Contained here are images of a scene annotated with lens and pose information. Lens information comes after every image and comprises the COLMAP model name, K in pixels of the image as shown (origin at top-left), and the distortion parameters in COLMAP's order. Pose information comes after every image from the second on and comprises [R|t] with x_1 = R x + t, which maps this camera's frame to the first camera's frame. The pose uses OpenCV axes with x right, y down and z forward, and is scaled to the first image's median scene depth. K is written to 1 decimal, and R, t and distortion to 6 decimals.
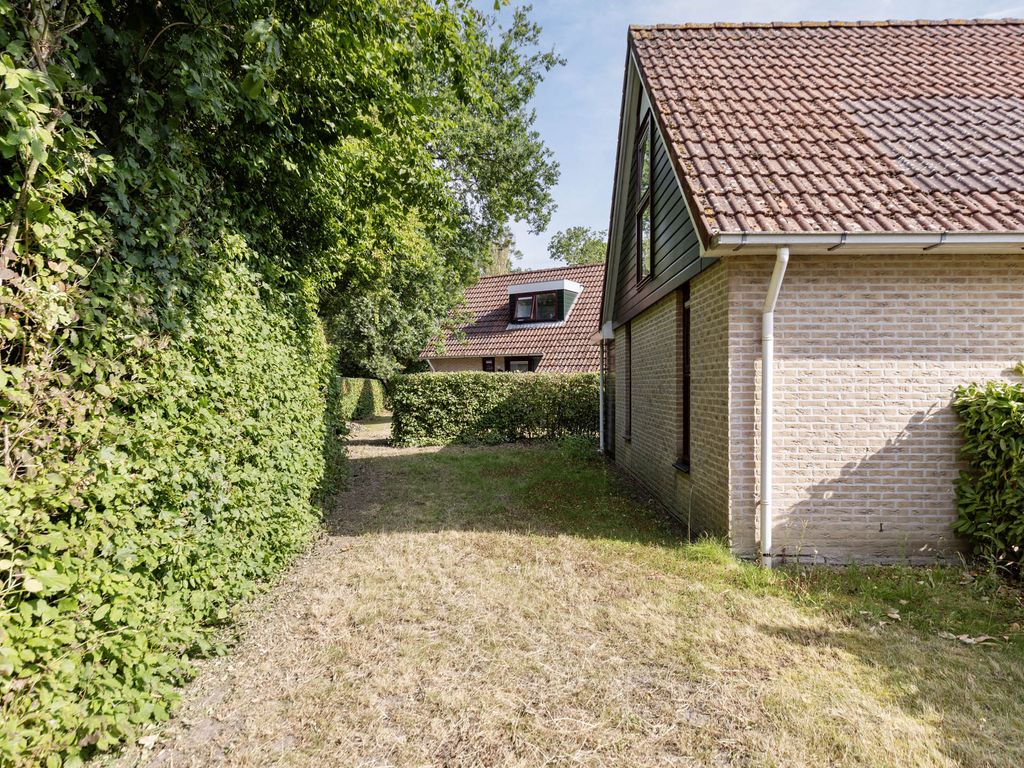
lens RADIAL K [[634.2, 0, 513.2], [0, 634.2, 370.4], [0, 0, 1]] dist [-0.000004, -0.000234]
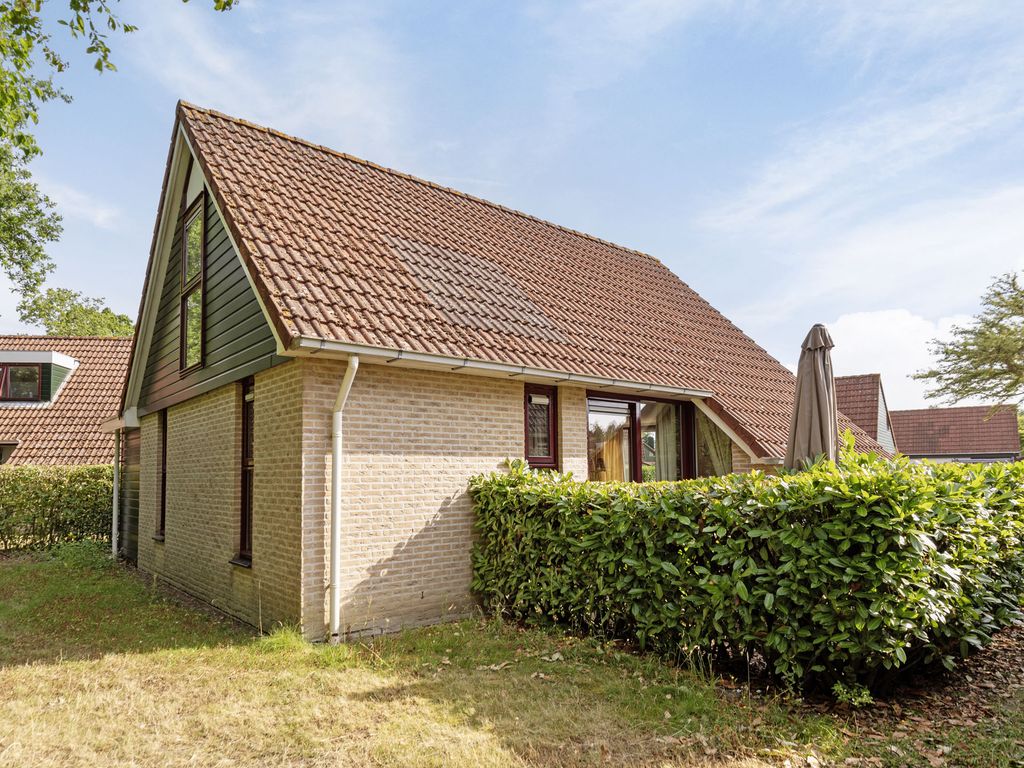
lens RADIAL K [[636.2, 0, 510.6], [0, 636.2, 409.7], [0, 0, 1]] dist [0.000815, 0.000511]
pose [[0.749244, 0.056740, 0.659859, -0.103342], [-0.001815, 0.996496, -0.083625, -0.002130], [-0.662291, 0.061458, 0.746721, -0.032004]]
